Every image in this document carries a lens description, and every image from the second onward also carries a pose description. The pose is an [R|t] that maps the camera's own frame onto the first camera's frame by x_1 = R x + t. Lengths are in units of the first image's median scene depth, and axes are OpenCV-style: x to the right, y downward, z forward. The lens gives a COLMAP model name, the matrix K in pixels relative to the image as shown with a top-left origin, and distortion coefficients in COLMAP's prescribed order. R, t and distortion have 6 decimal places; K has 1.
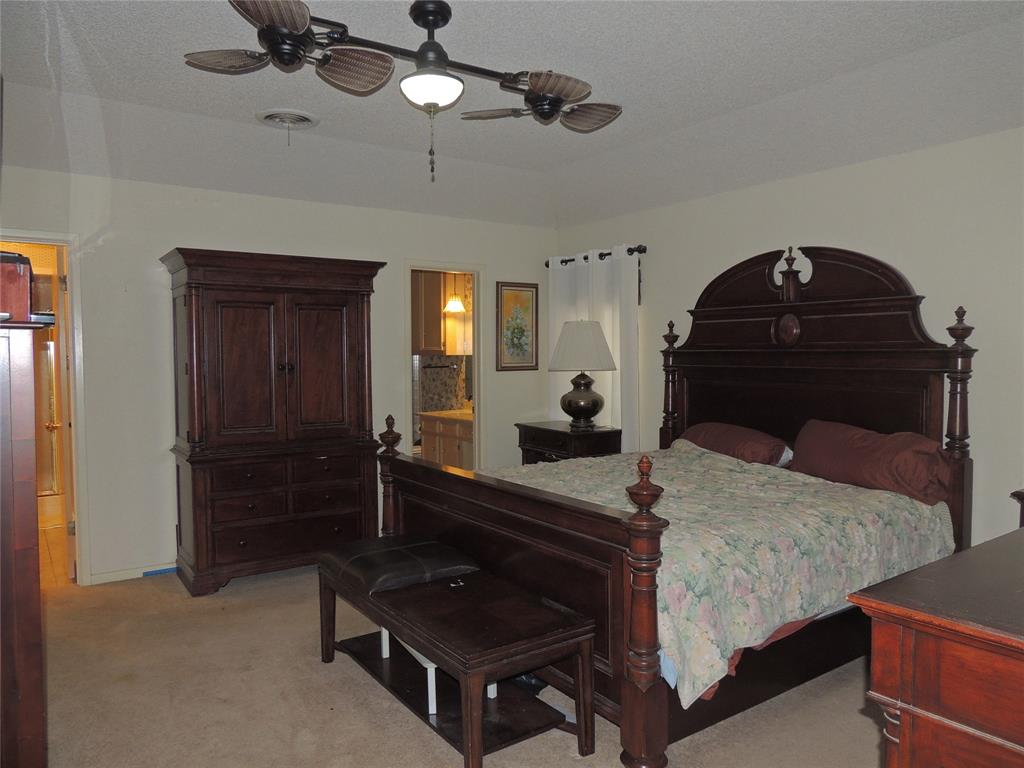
lens RADIAL K [[730.8, 0, 512.0], [0, 730.8, 384.0], [0, 0, 1]] dist [-0.018573, 0.000642]
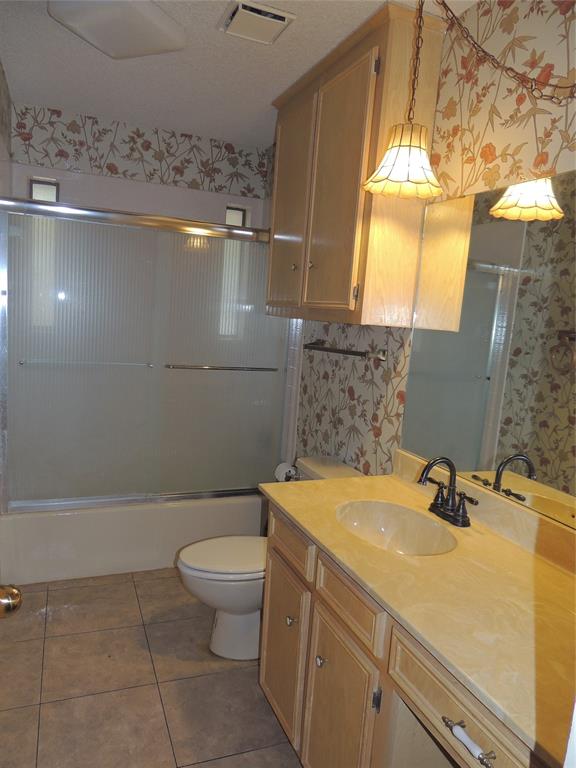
lens RADIAL K [[548.1, 0, 288.2], [0, 548.1, 388.1], [0, 0, 1]] dist [-0.018573, 0.000642]
pose [[0.974427, 0.102990, -0.199713, -0.067075], [-0.085372, 0.991817, 0.094928, -0.030528], [0.207855, -0.075451, 0.975245, 0.719009]]
